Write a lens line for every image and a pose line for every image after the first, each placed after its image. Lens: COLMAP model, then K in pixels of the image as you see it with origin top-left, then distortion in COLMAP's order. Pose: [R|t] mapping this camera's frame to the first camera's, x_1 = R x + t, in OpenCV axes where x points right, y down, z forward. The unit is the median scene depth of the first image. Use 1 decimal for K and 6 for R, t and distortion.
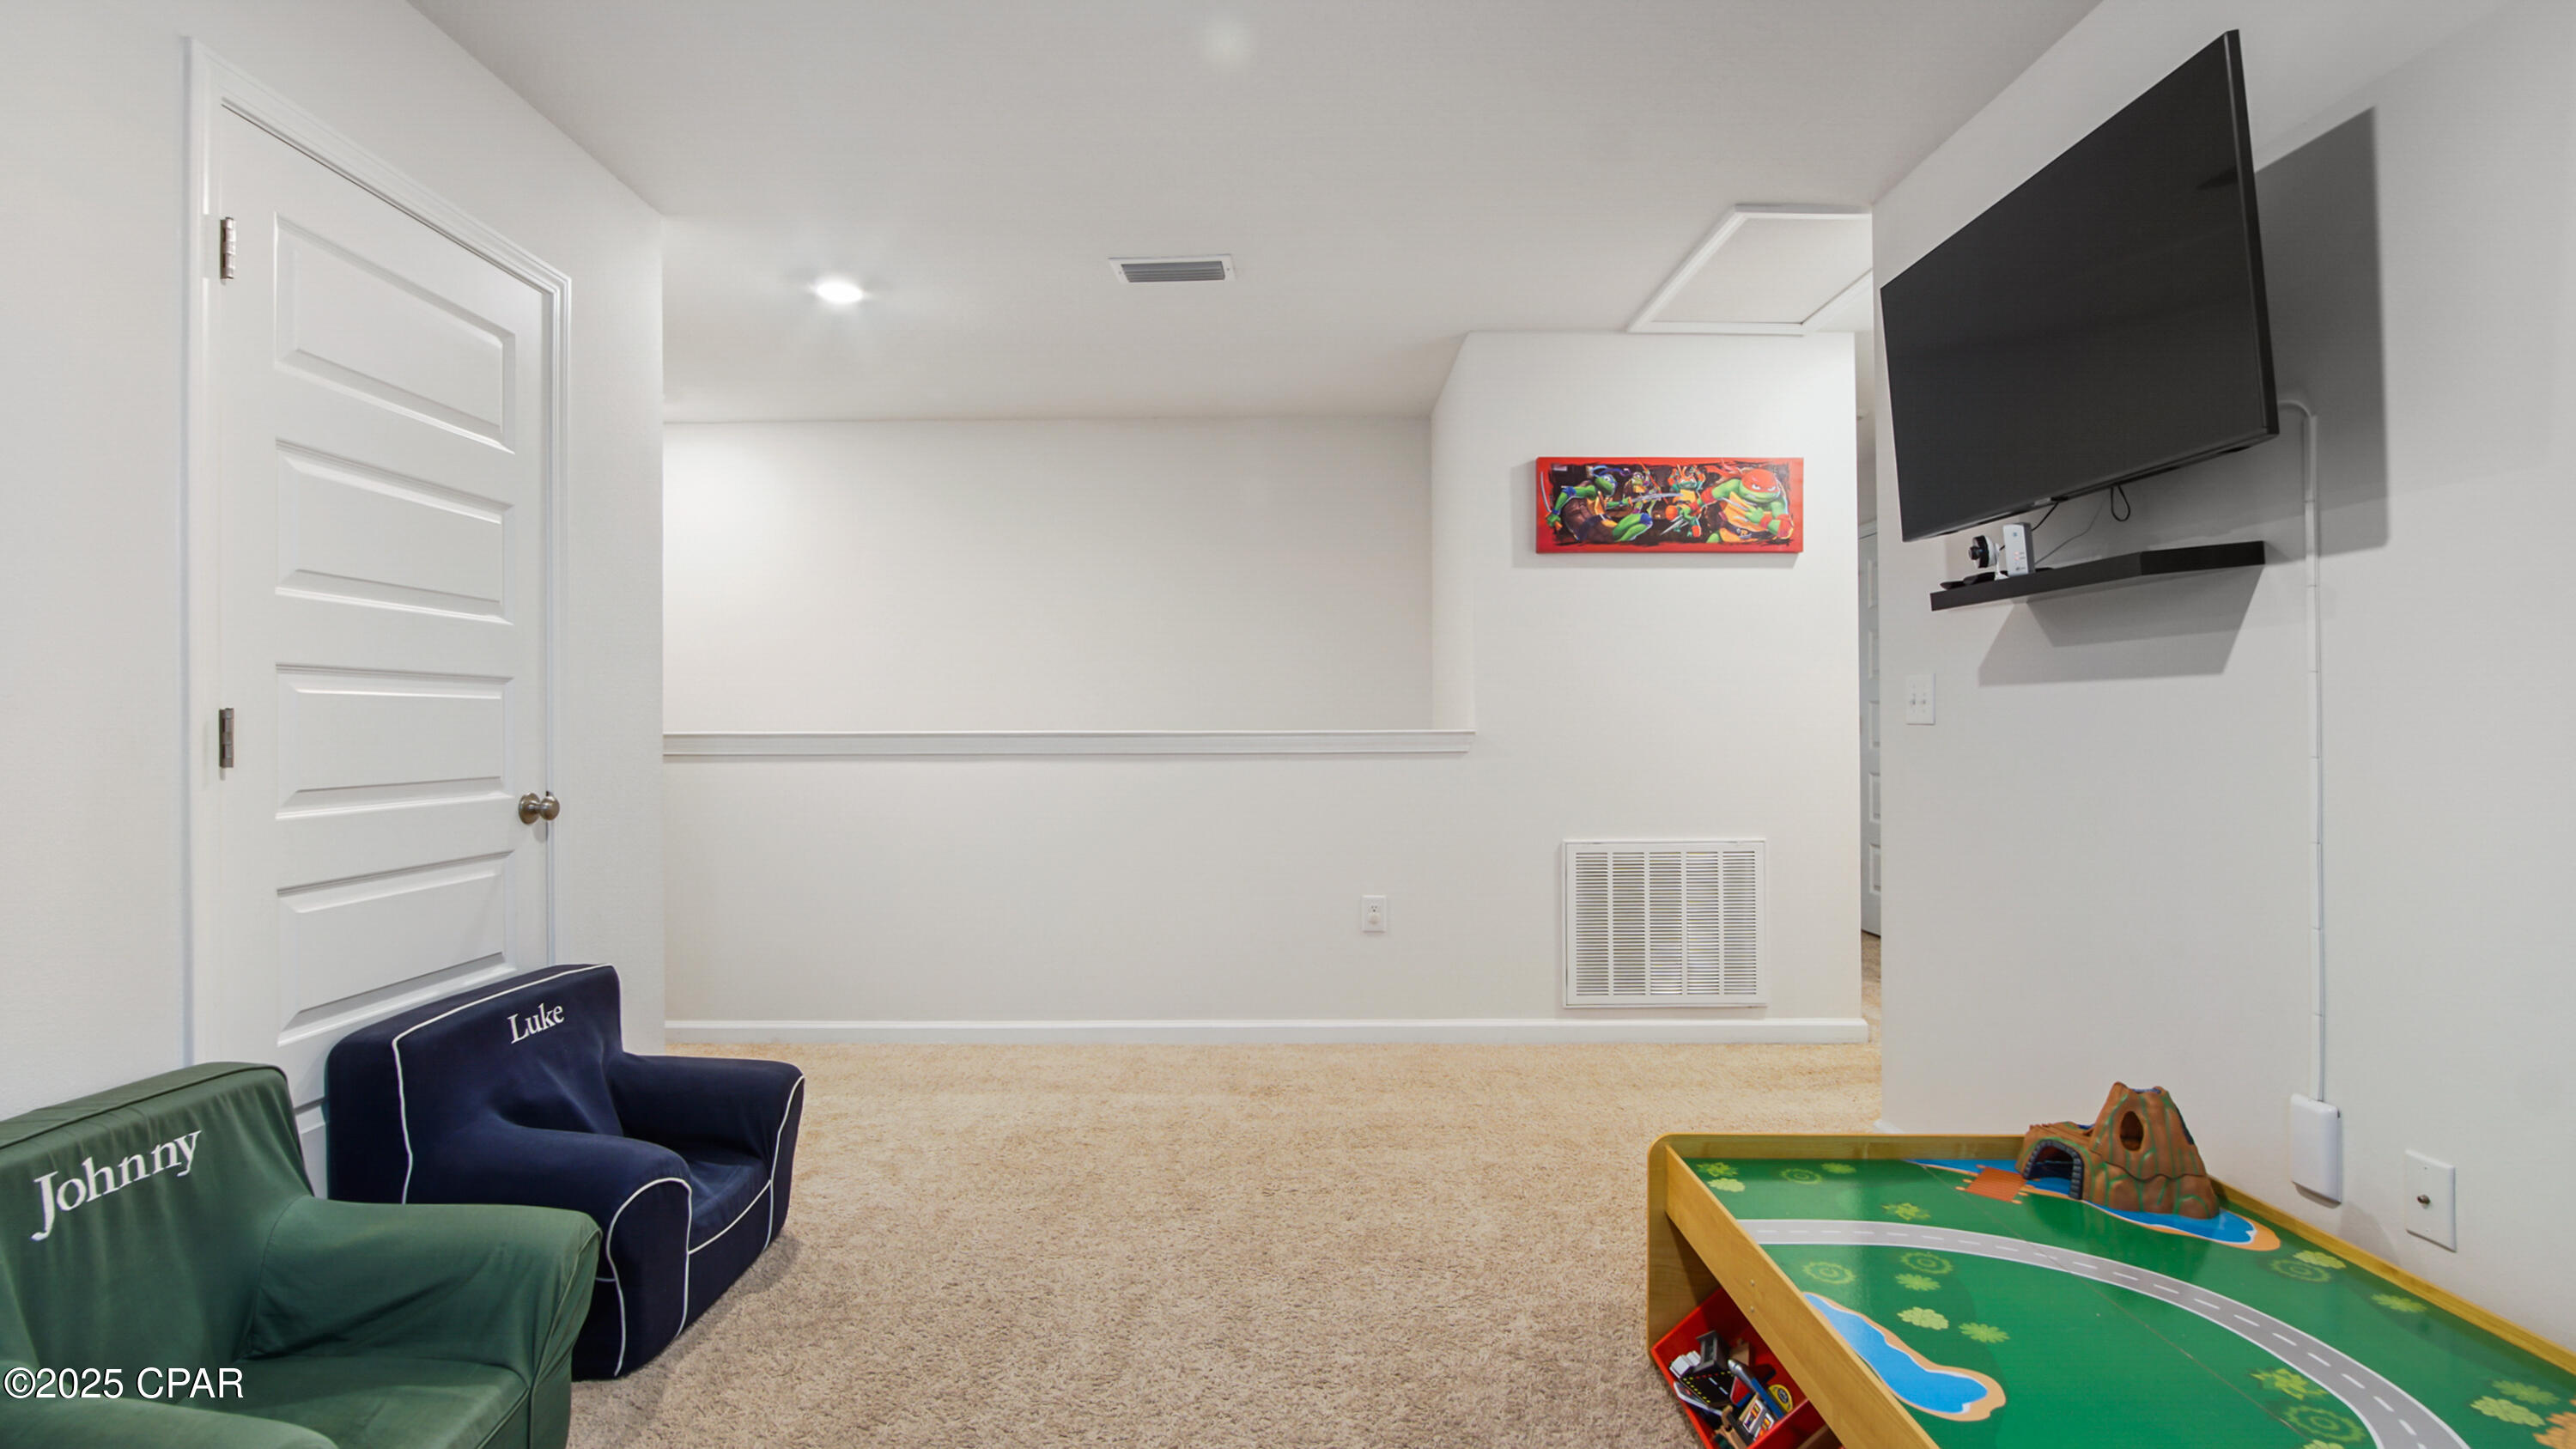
lens RADIAL K [[1187.4, 0, 1280.2], [0, 1187.4, 727.2], [0, 0, 1]] dist [-0.017528, -0.000124]
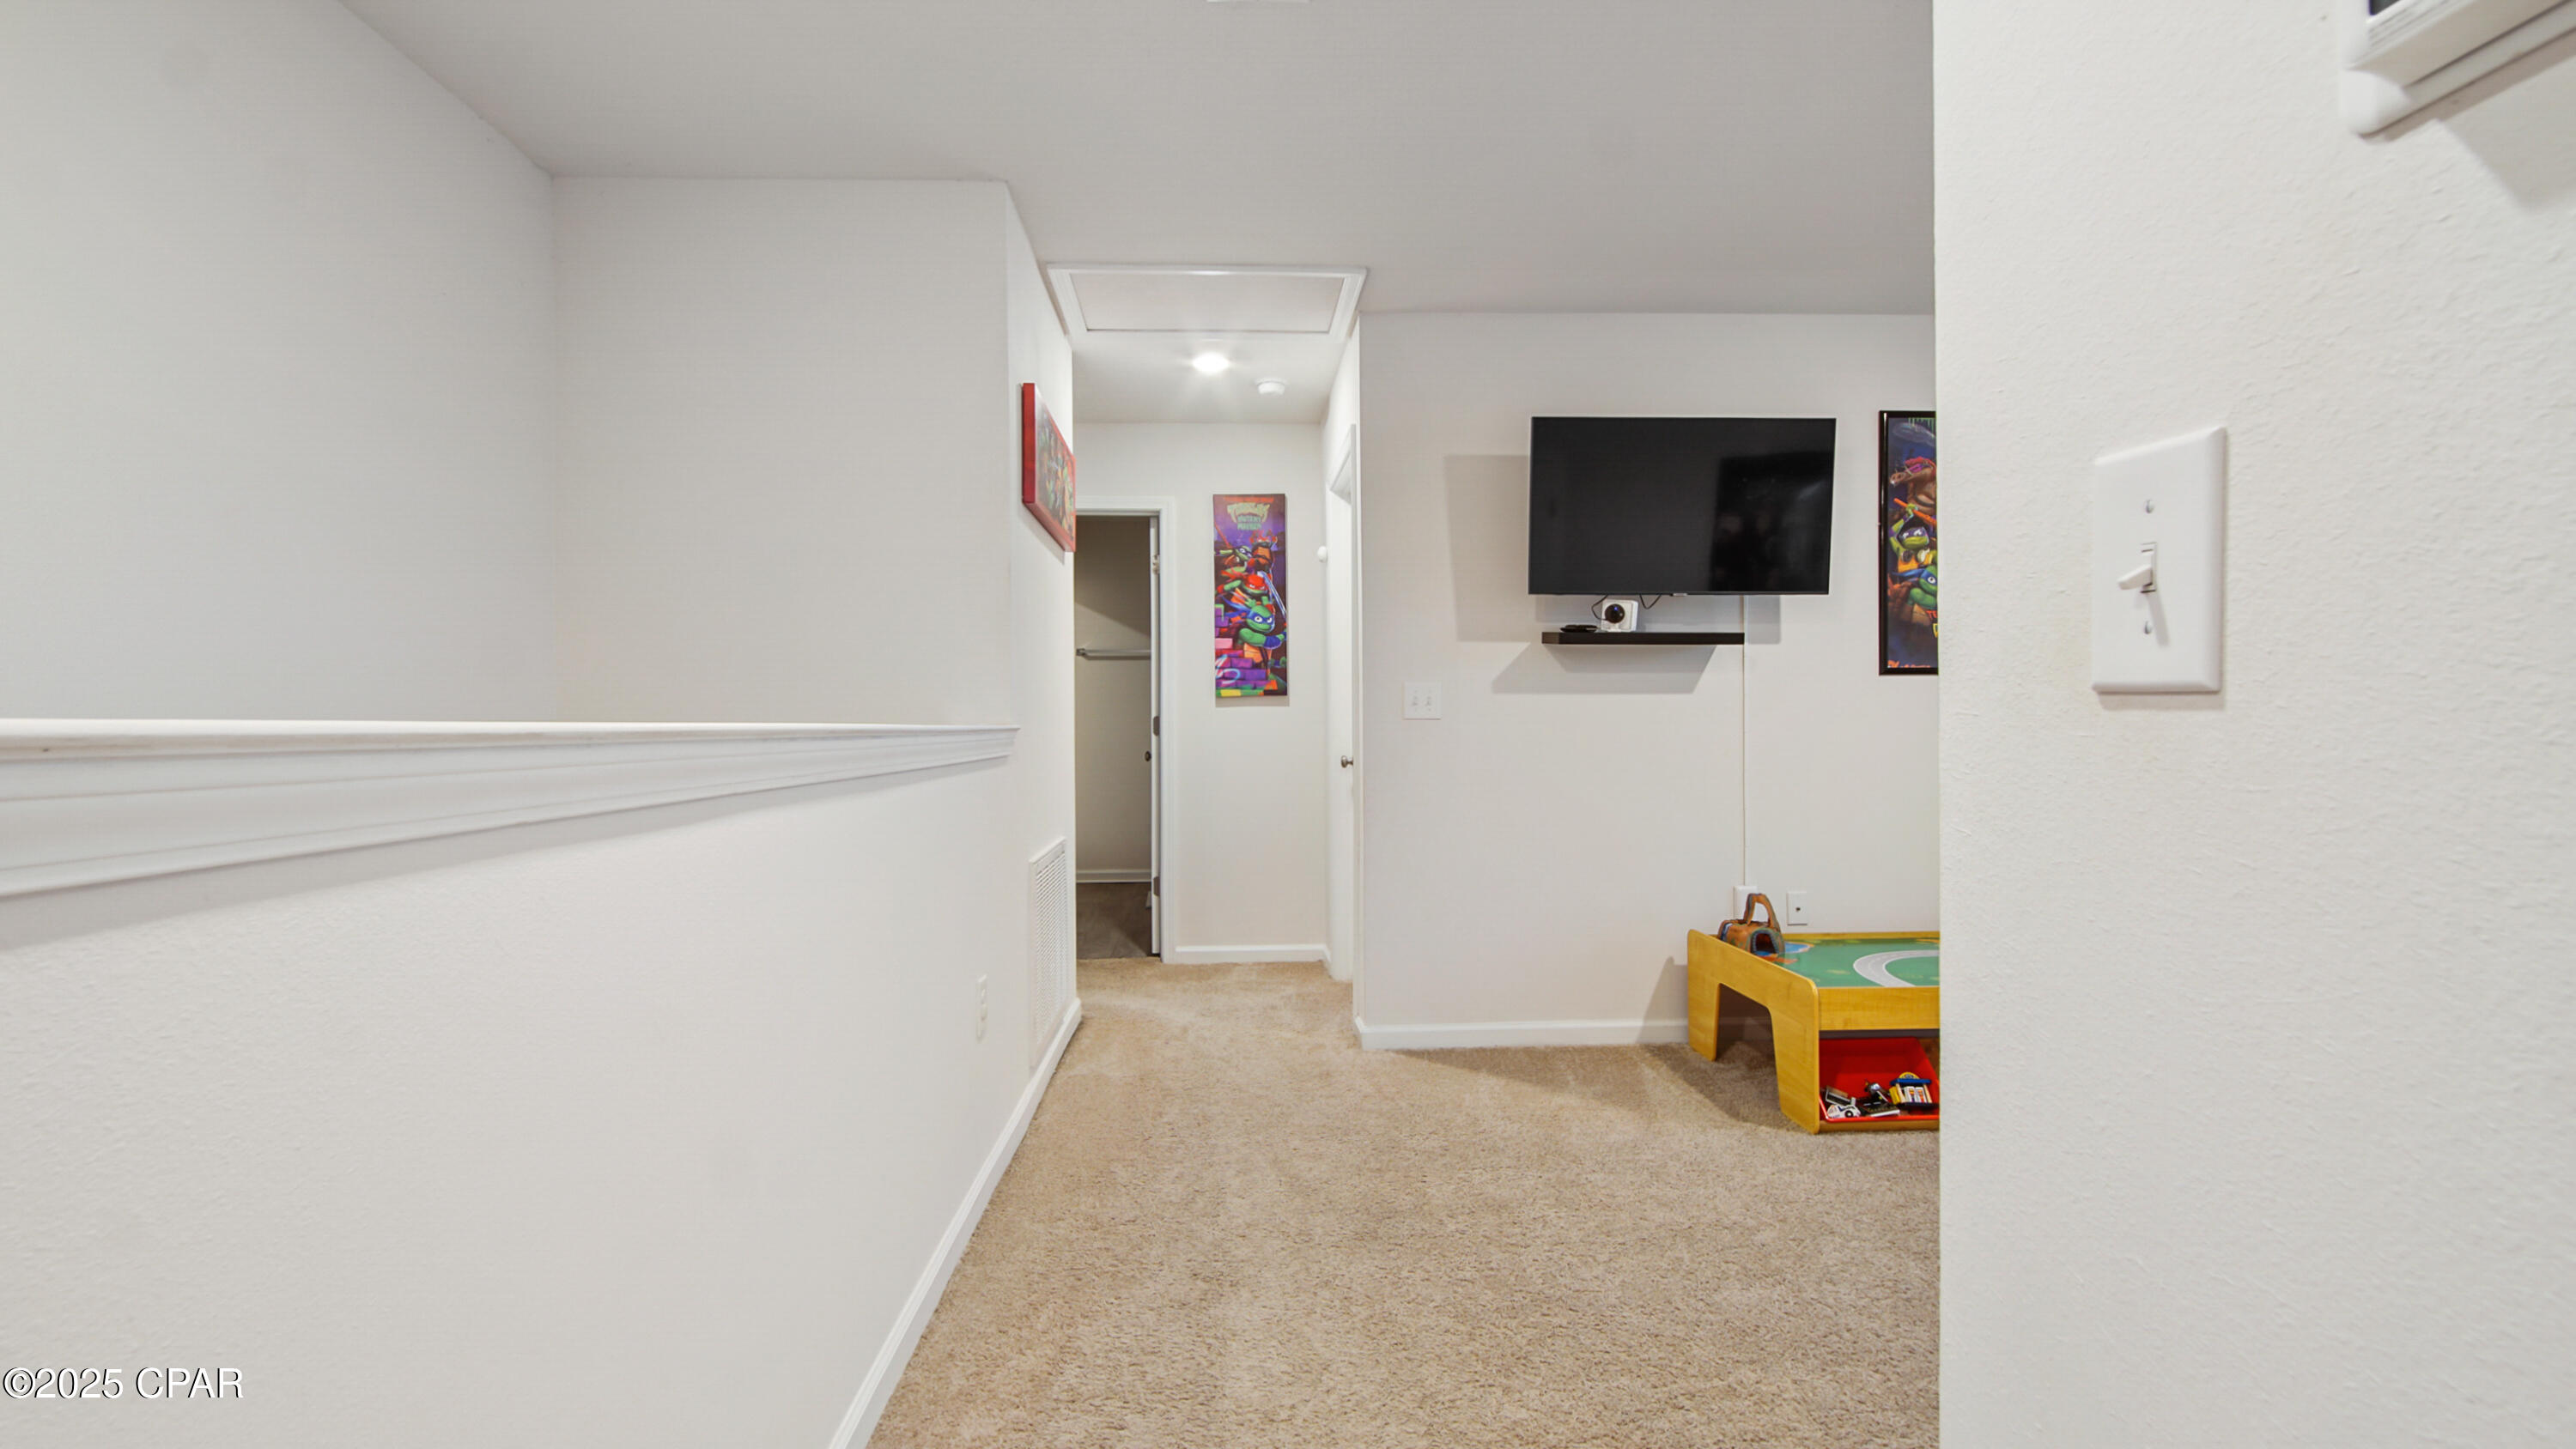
lens RADIAL K [[1187.0, 0, 1277.9], [0, 1187.0, 716.8], [0, 0, 1]] dist [-0.017528, -0.000124]
pose [[-0.033450, 0.003661, 0.999434, -1.430455], [0.004595, 0.999983, -0.003509, -0.001877], [-0.999430, 0.004475, -0.033466, 2.102567]]
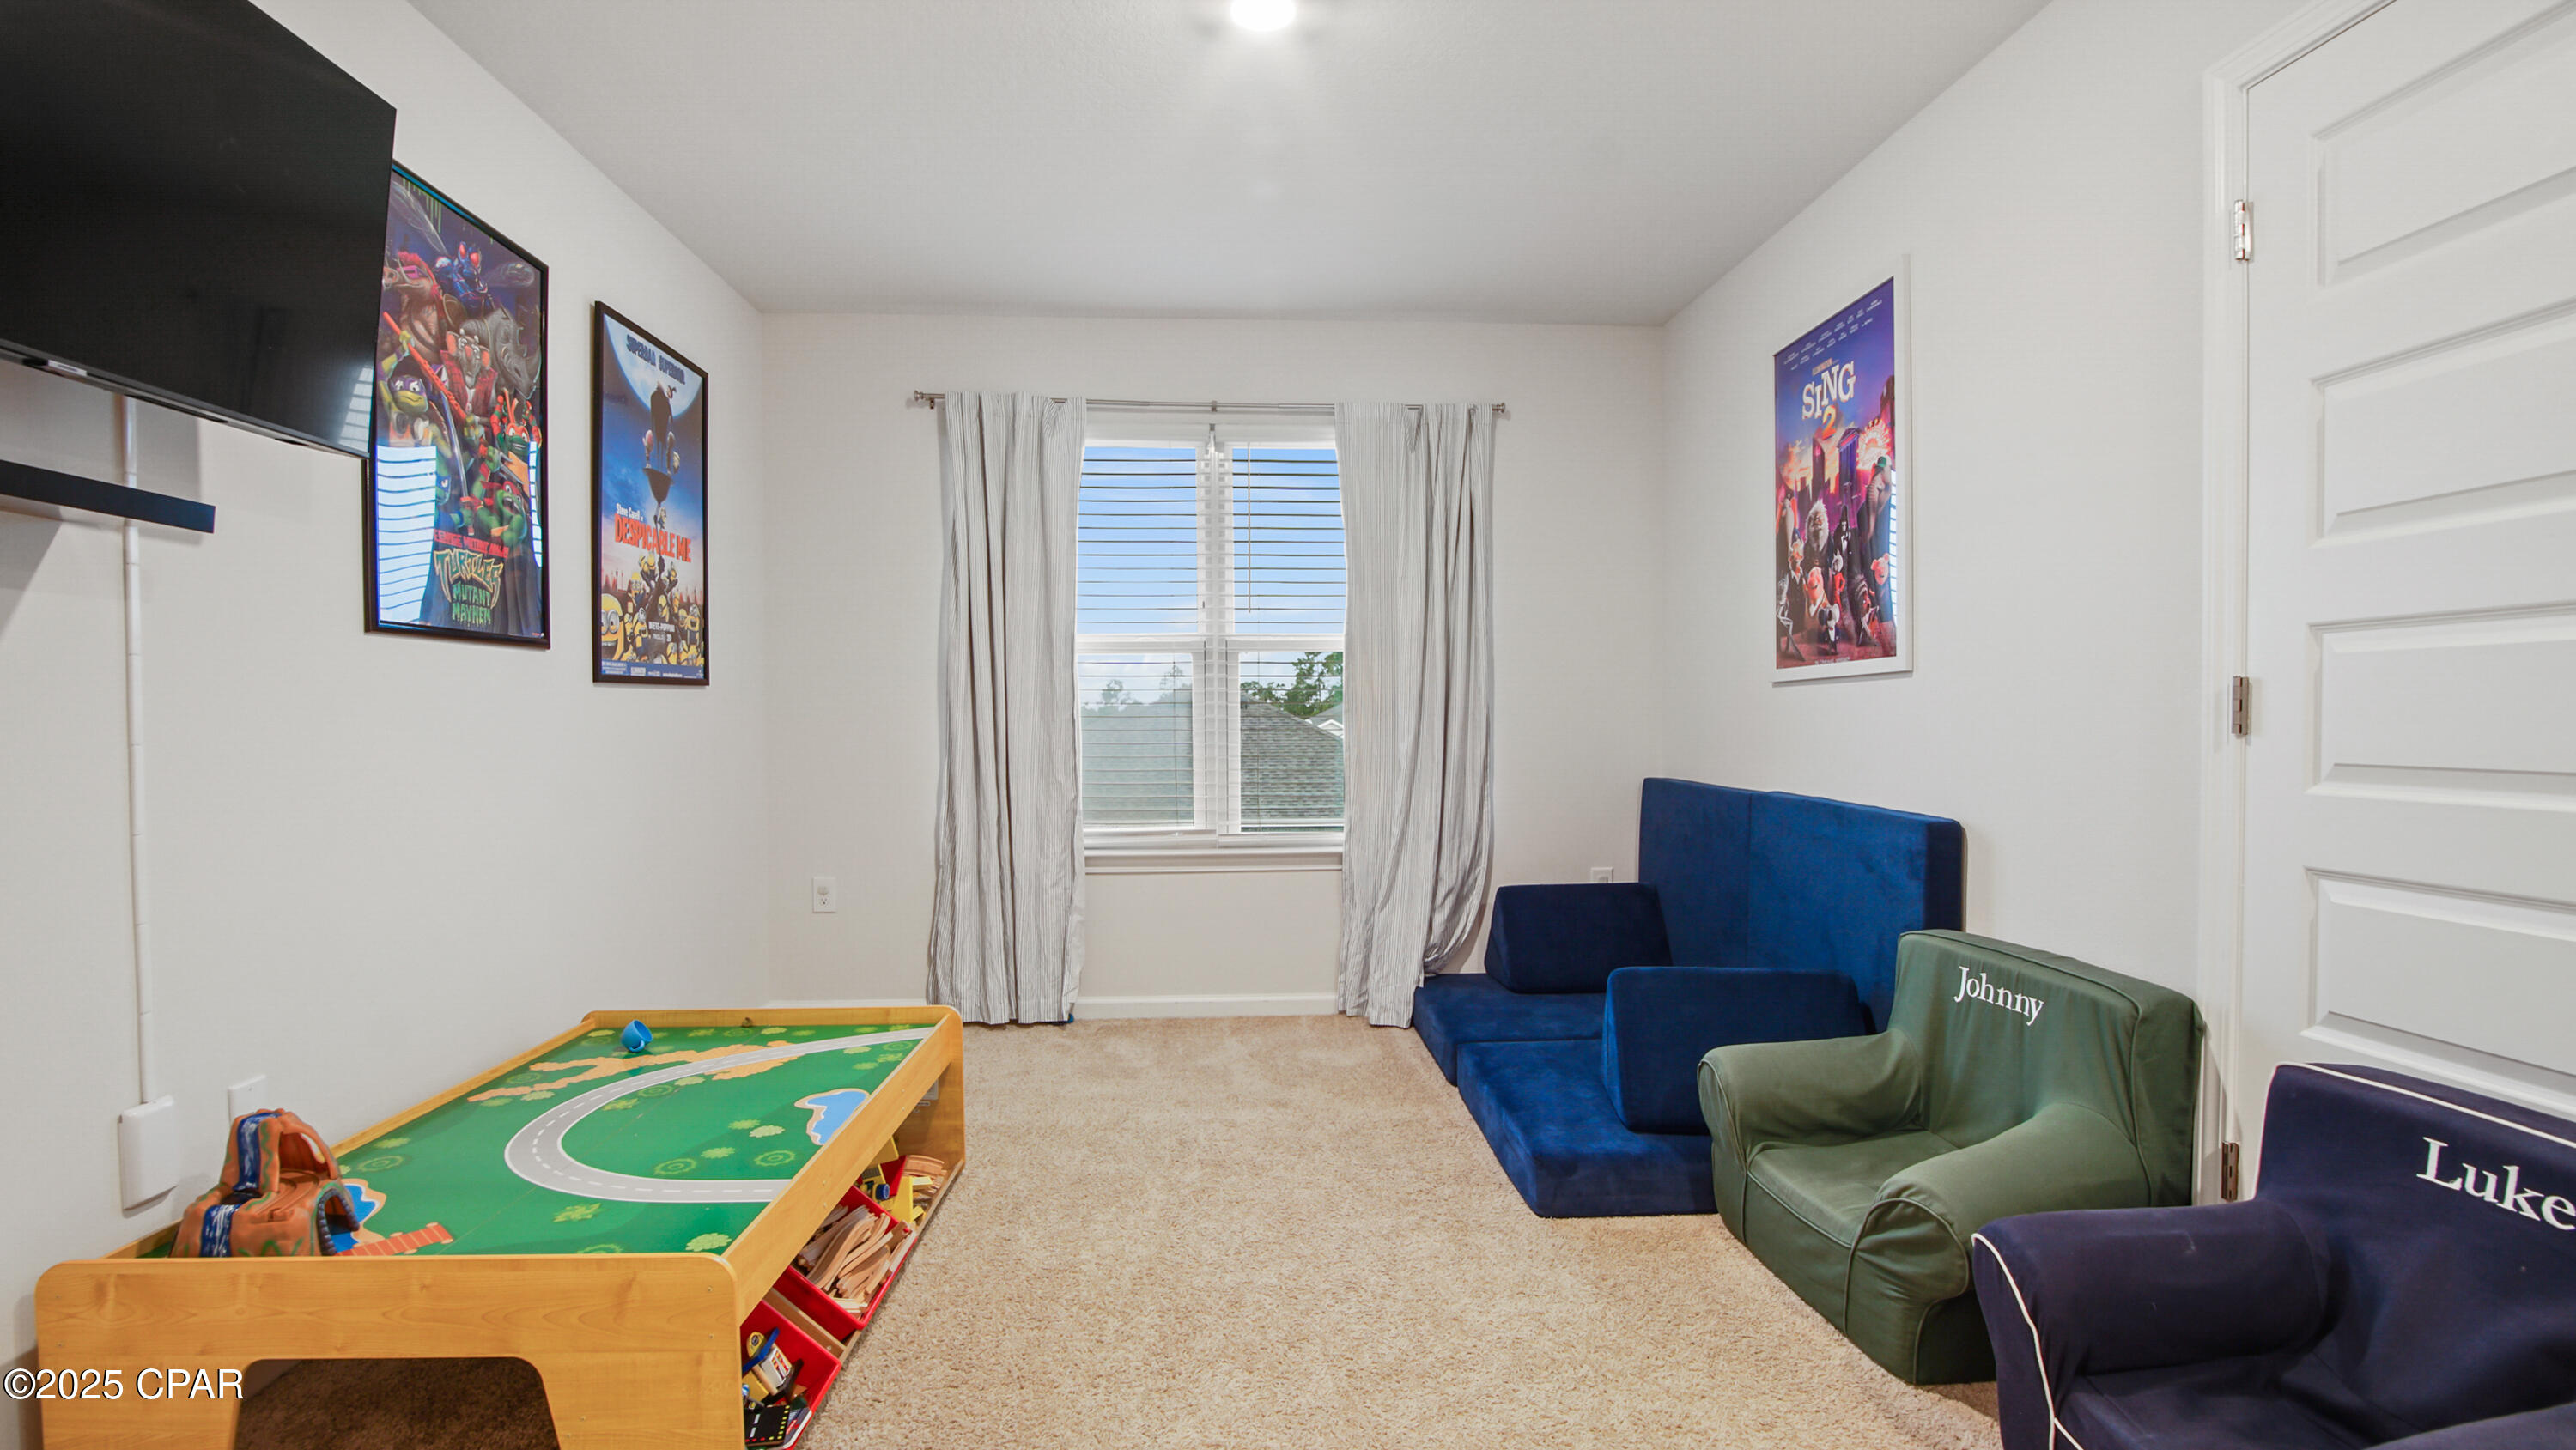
lens RADIAL K [[1187.1, 0, 1280.1], [0, 1187.1, 722.7], [0, 0, 1]] dist [-0.017528, -0.000124]
pose [[-0.998456, 0.009798, -0.054680, 0.007687], [0.009543, 0.999942, 0.004930, 0.012561], [0.054725, 0.004400, -0.998492, 2.128993]]
